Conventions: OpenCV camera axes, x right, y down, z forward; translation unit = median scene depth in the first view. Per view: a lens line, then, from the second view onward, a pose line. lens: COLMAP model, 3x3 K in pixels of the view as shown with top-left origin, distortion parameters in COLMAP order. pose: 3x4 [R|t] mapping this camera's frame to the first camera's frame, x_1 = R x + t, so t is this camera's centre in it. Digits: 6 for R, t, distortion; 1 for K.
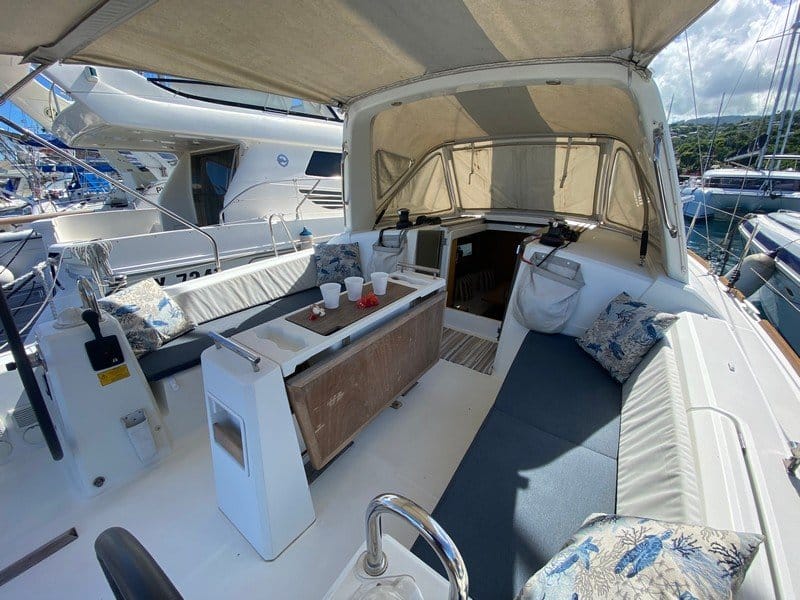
lens RADIAL K [[318.4, 0, 393.8], [0, 318.4, 306.4], [0, 0, 1]] dist [0.001716, -0.015000]
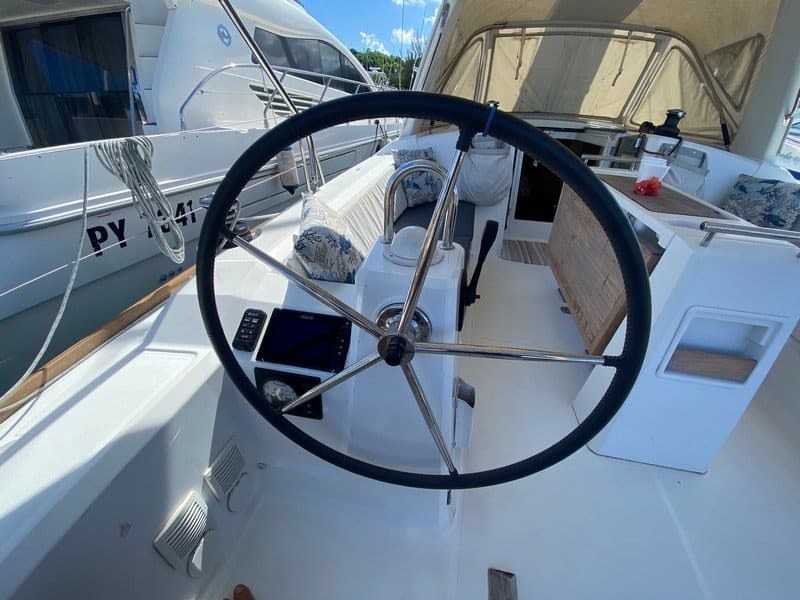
lens RADIAL K [[321.6, 0, 398.1], [0, 321.6, 297.8], [0, 0, 1]] dist [0.014153, -0.018371]
pose [[0.903042, -0.192965, 0.383771, -0.574838], [0.129471, 0.974143, 0.185156, 0.008412], [-0.409576, -0.117516, 0.904675, 0.250288]]
